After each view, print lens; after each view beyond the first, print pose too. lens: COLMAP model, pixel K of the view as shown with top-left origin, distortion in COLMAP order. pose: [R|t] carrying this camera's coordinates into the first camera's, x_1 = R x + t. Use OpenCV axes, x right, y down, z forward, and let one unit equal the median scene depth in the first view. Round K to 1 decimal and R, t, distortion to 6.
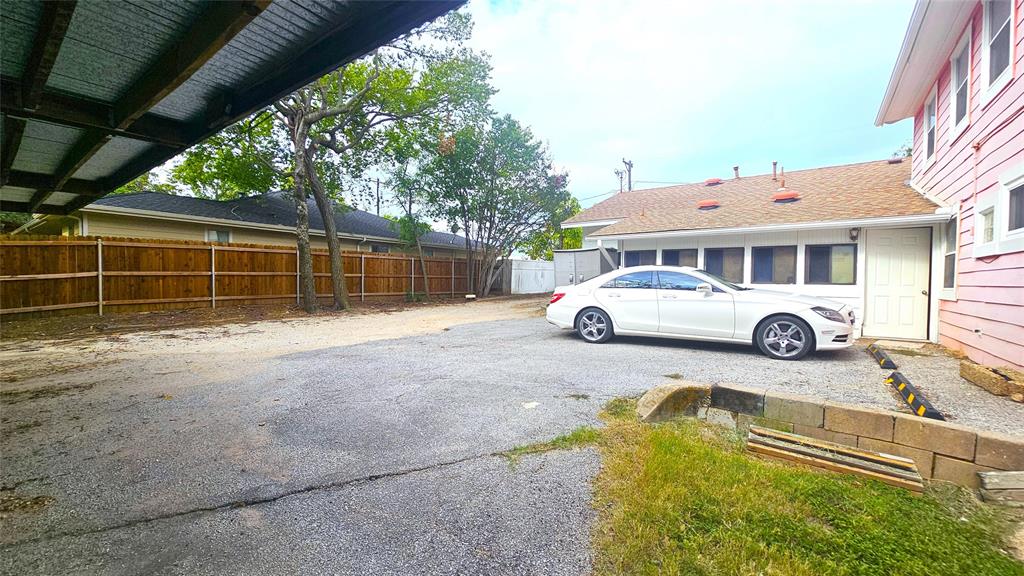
lens RADIAL K [[415.3, 0, 509.5], [0, 415.3, 286.4], [0, 0, 1]] dist [-0.000951, 0.000333]
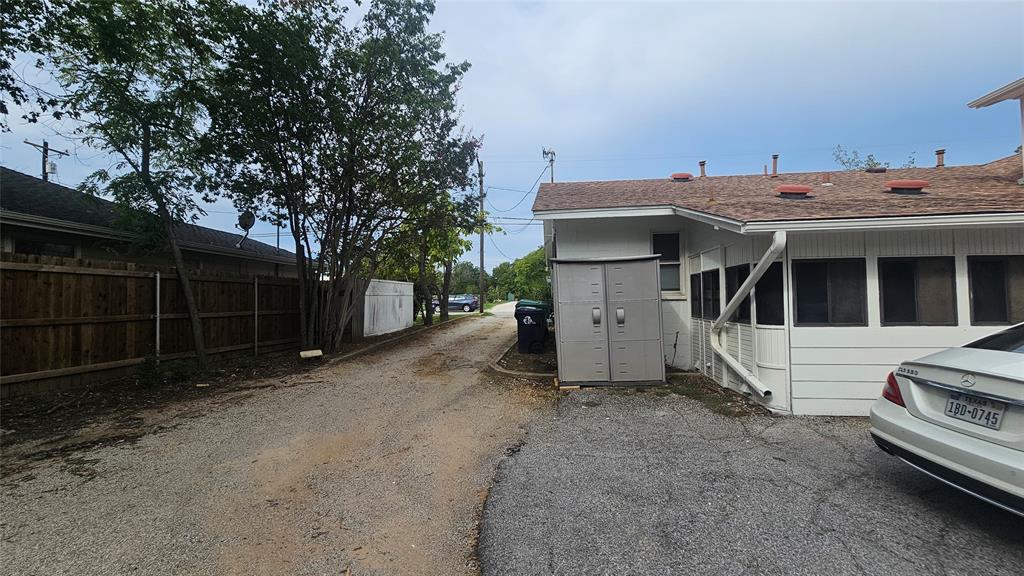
lens RADIAL K [[415.3, 0, 507.9], [0, 415.3, 288.2], [0, 0, 1]] dist [-0.000951, 0.000333]
pose [[0.860710, -0.002730, 0.509089, -0.137850], [0.027944, 0.998731, -0.041890, -0.024930], [-0.508328, 0.050281, 0.859694, 0.450187]]
